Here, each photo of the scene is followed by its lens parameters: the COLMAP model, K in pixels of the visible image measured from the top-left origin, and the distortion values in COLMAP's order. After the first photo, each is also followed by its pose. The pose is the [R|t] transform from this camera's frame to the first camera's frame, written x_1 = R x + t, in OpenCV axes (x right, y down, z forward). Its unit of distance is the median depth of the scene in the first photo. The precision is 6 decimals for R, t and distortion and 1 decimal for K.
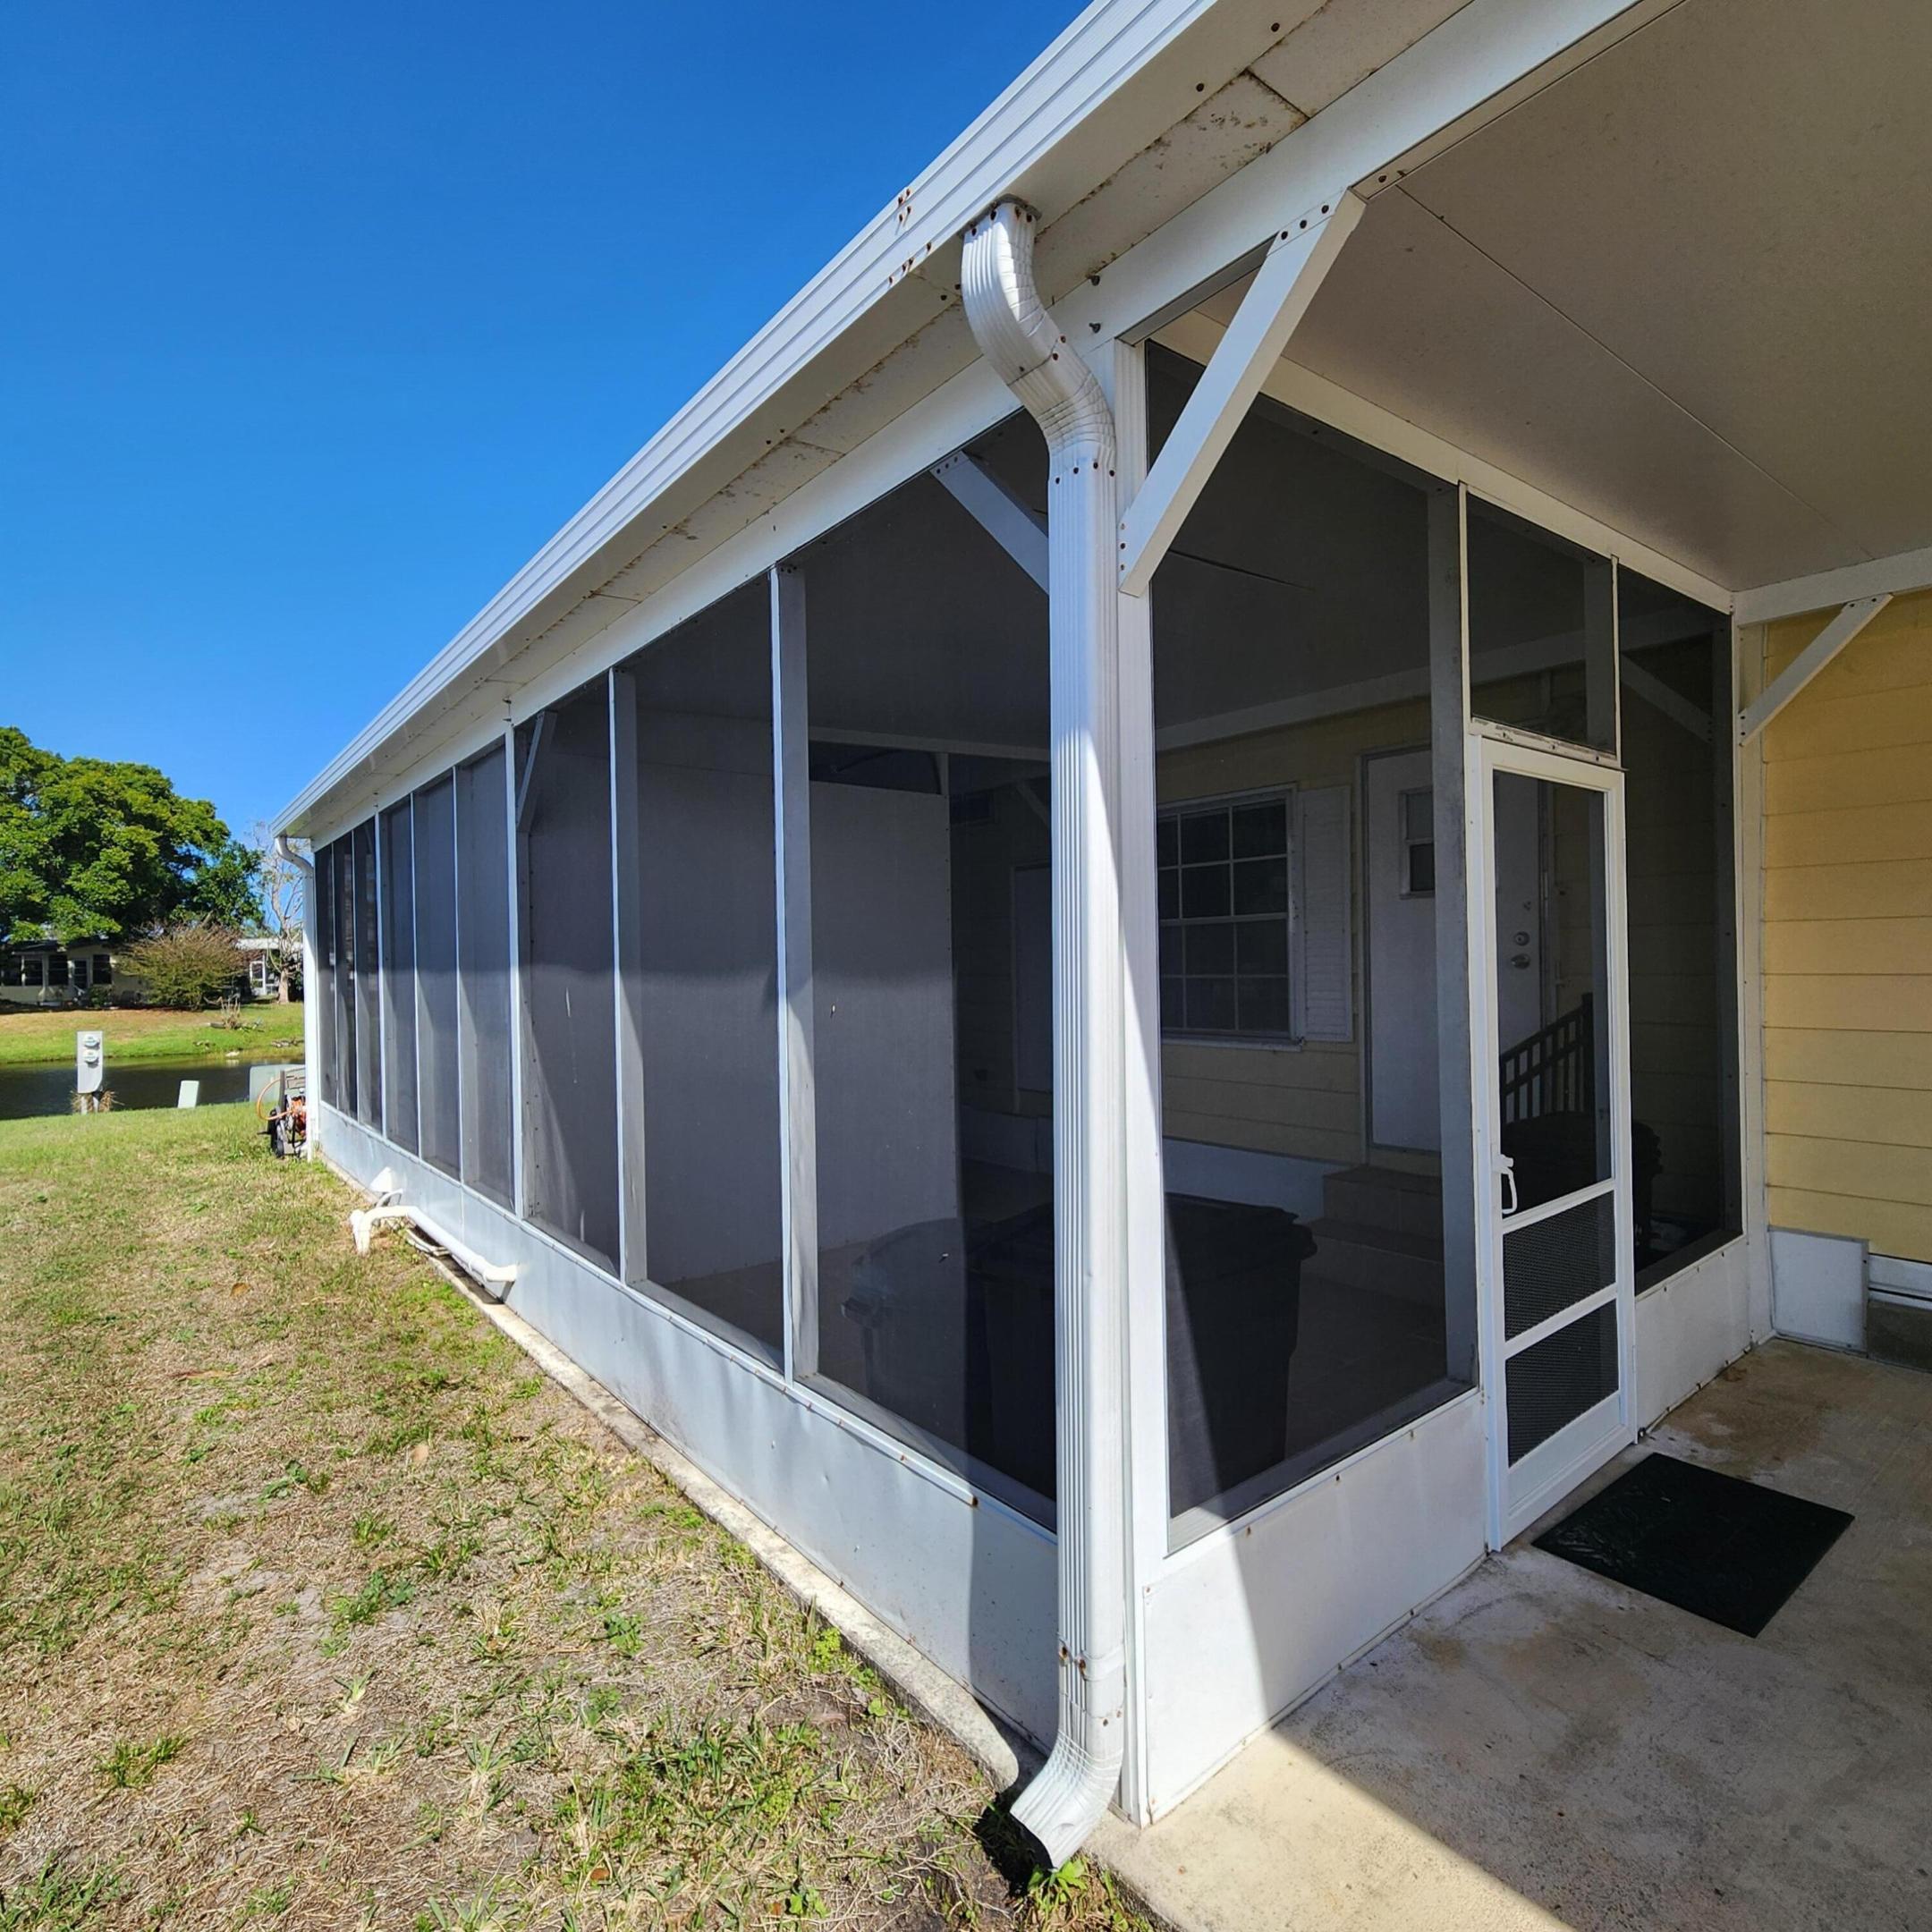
lens RADIAL K [[1058.9, 0, 962.0], [0, 1058.9, 957.1], [0, 0, 1]] dist [0.004221, -0.000505]
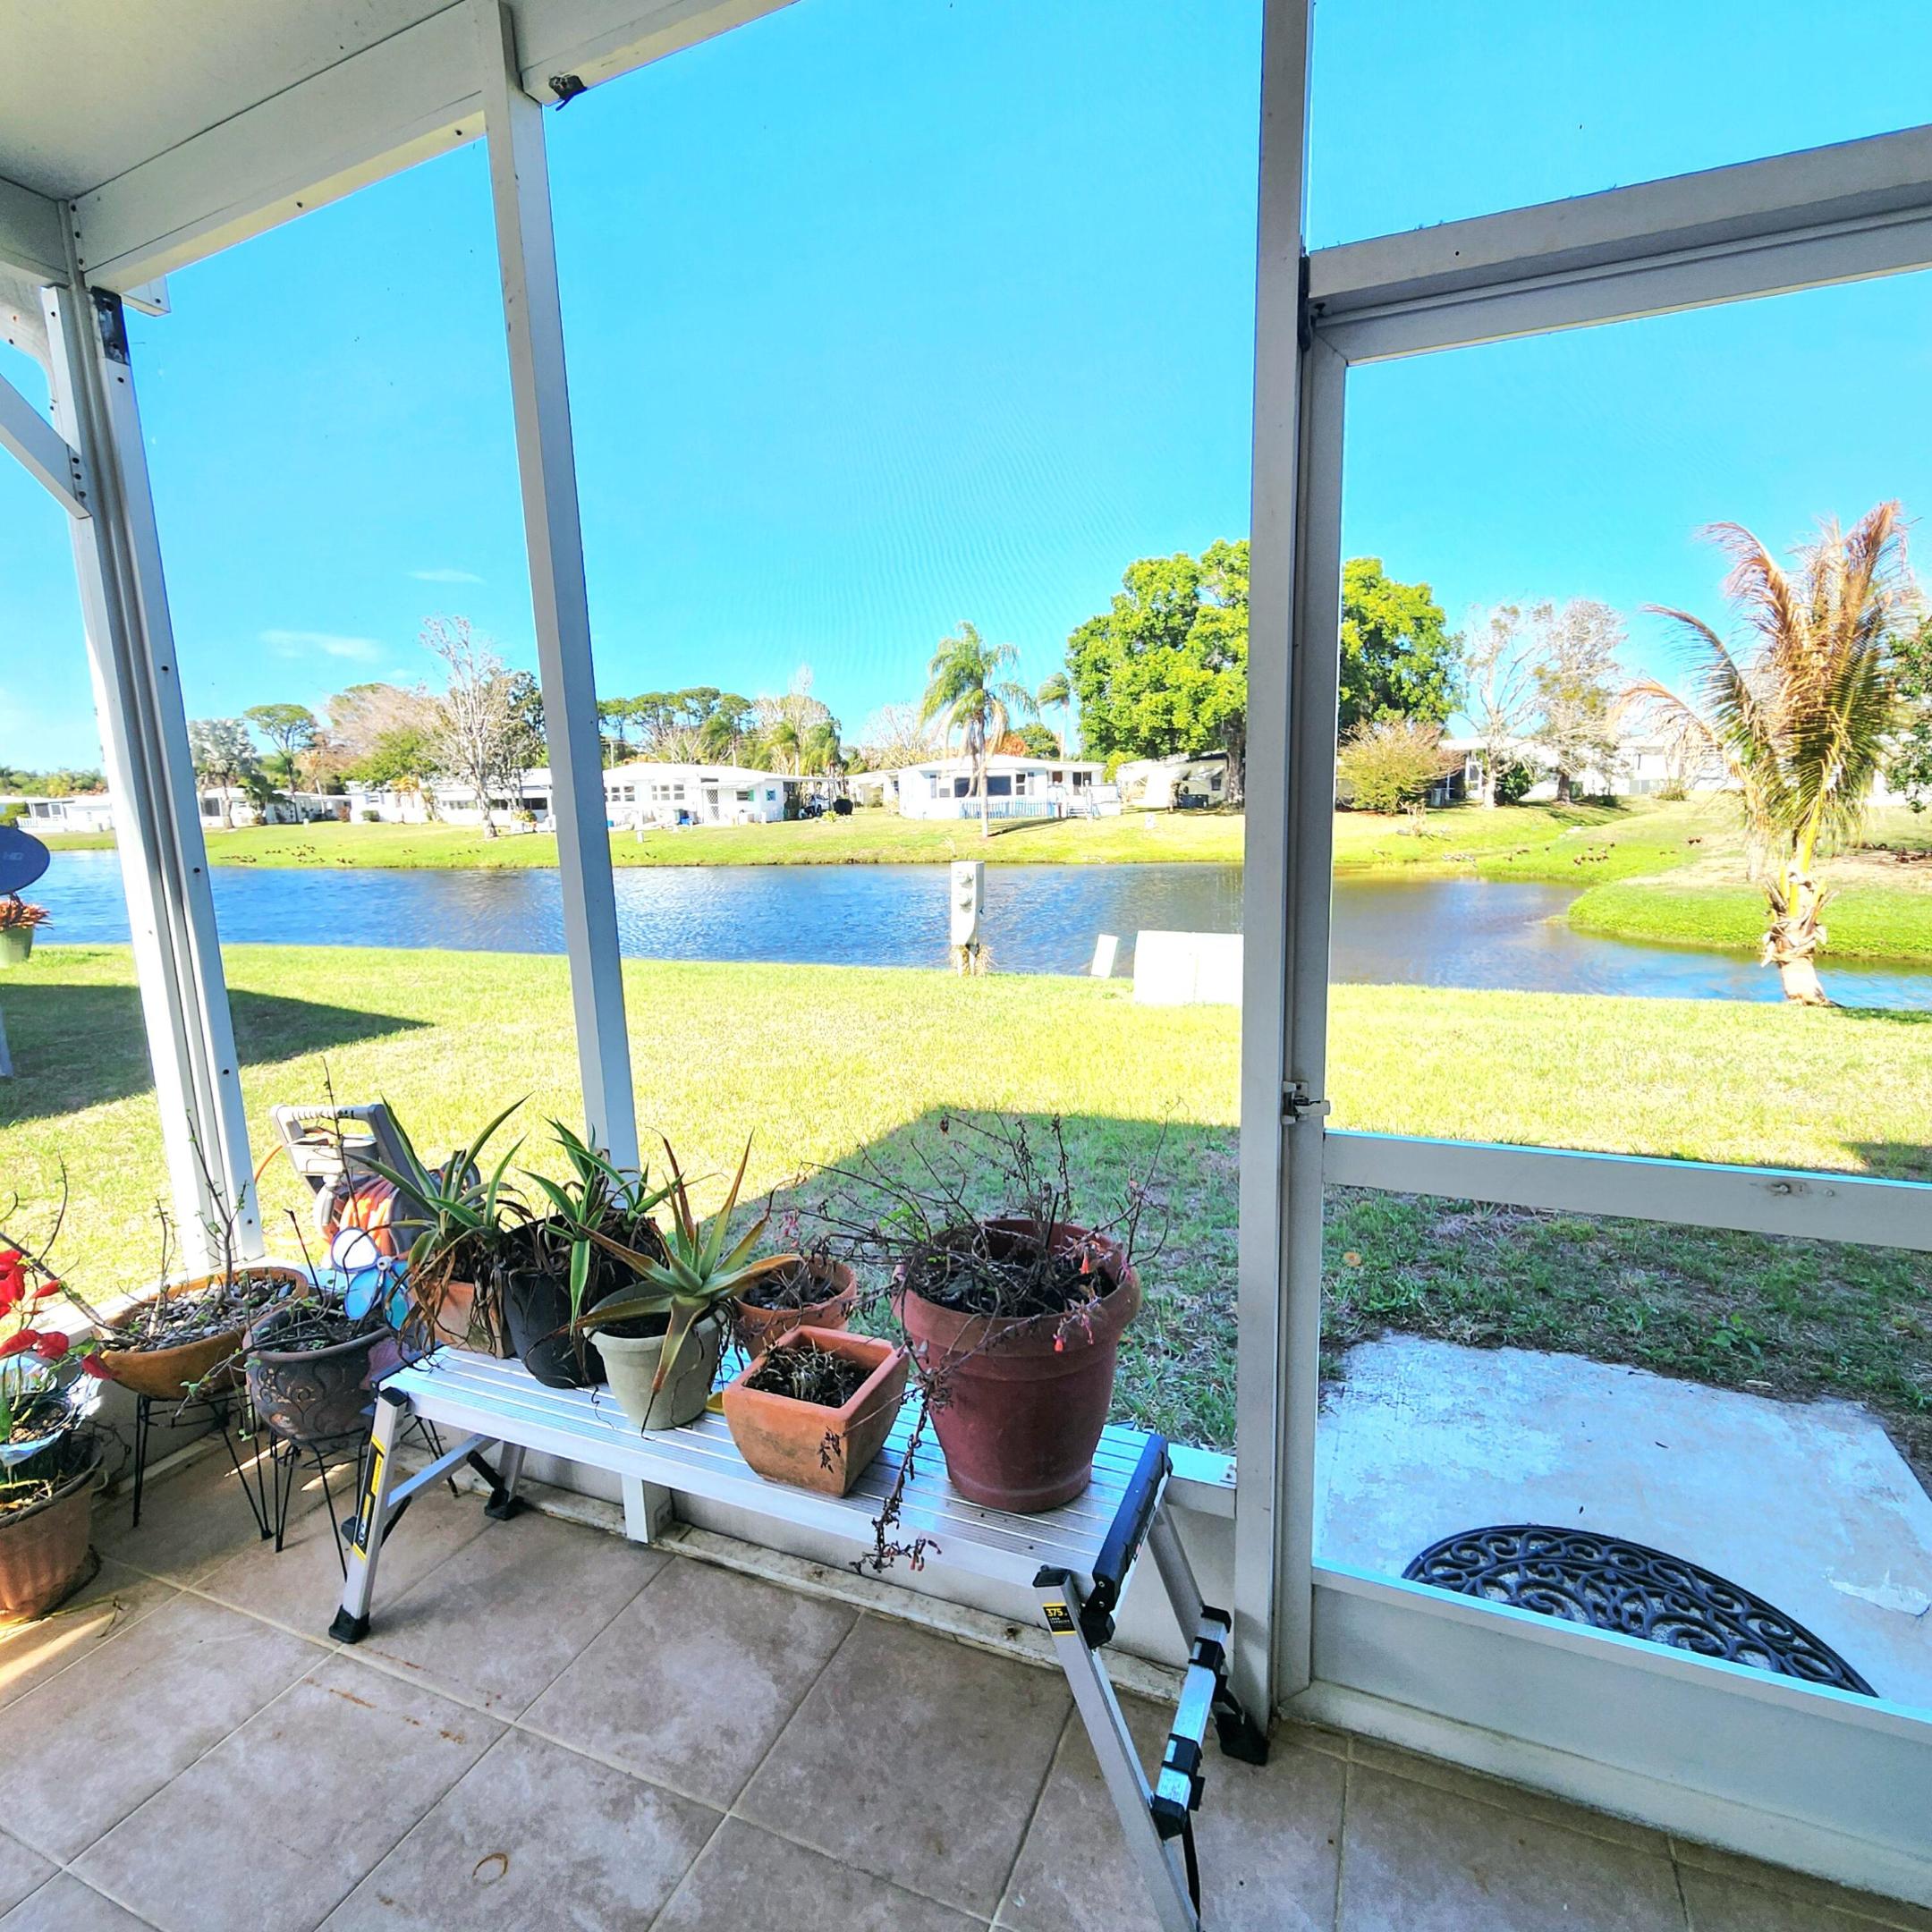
lens RADIAL K [[1058.9, 0, 962.0], [0, 1058.9, 957.1], [0, 0, 1]] dist [0.004221, -0.000505]
pose [[0.473217, 0.139089, -0.869897, -0.065411], [0.024008, 0.985054, 0.170562, 0.004745], [0.880619, -0.101597, 0.462805, 0.213213]]
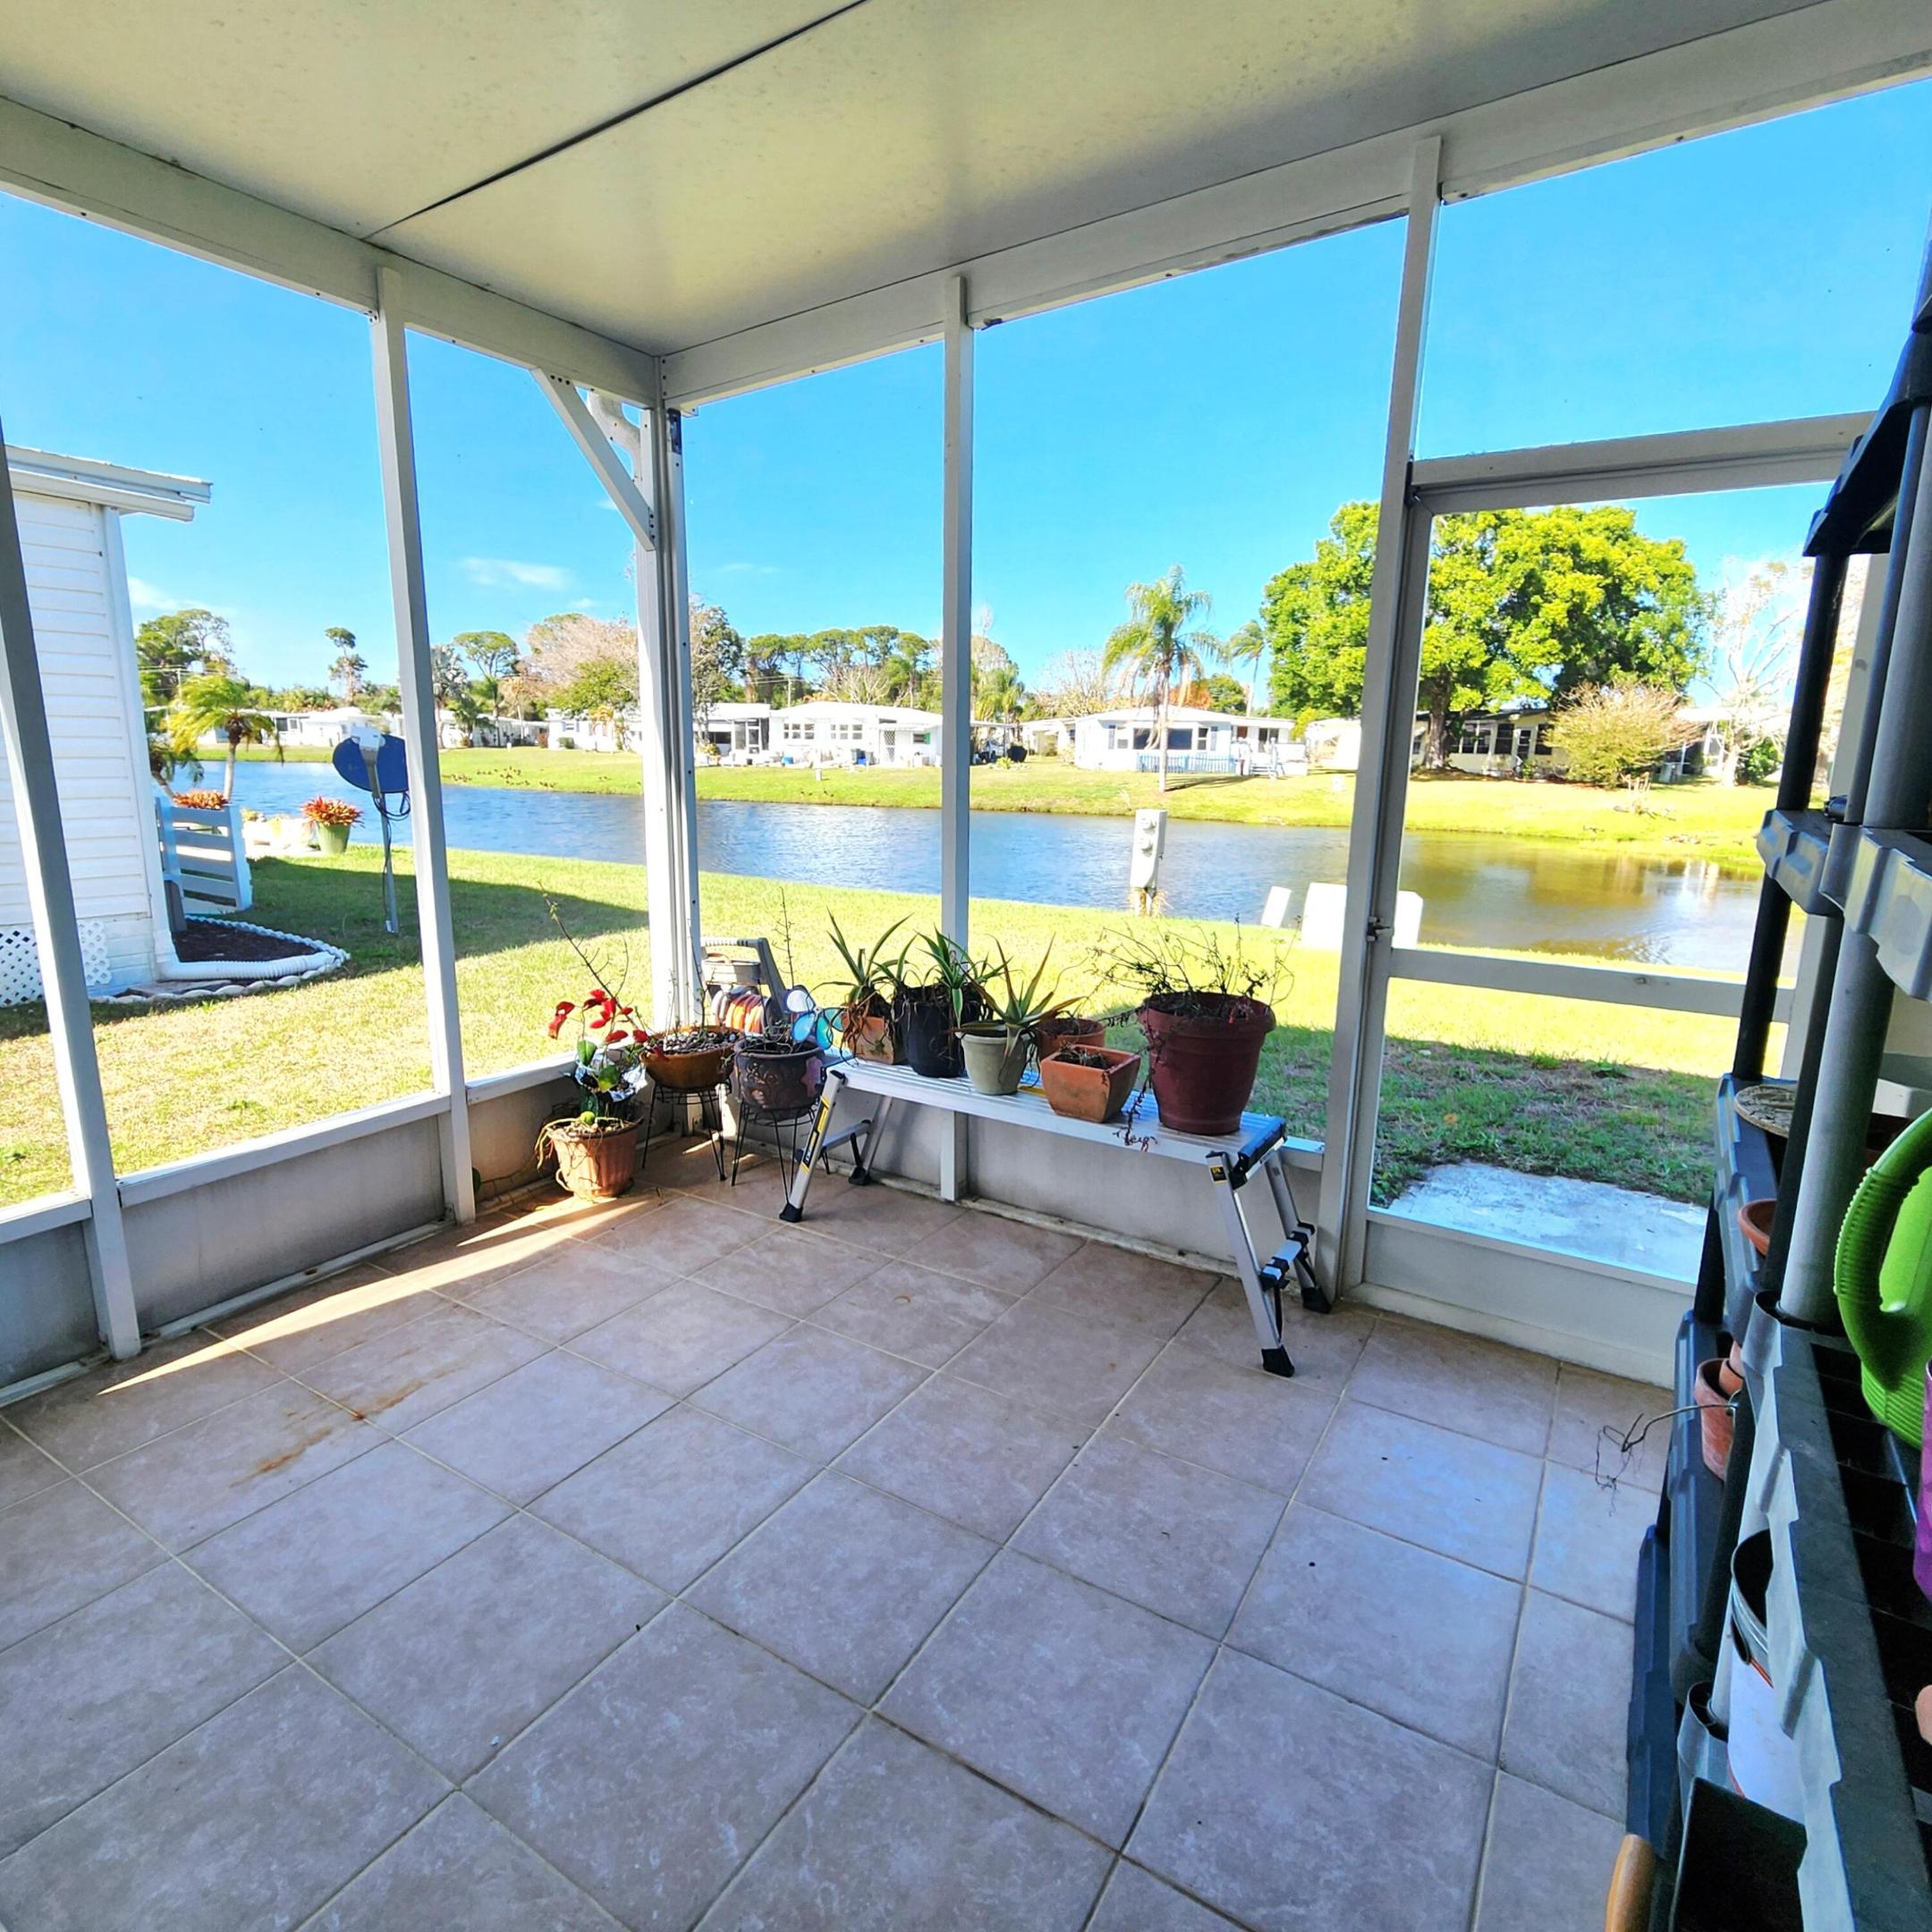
lens RADIAL K [[1092.1, 0, 966.0], [0, 1092.1, 966.0], [0, 0, 1]] dist [0.005278, 0.000296]
pose [[0.332987, 0.210656, -0.919099, -0.042507], [-0.015640, 0.975825, 0.217991, 0.004416], [0.942802, -0.058213, 0.328232, 0.197576]]
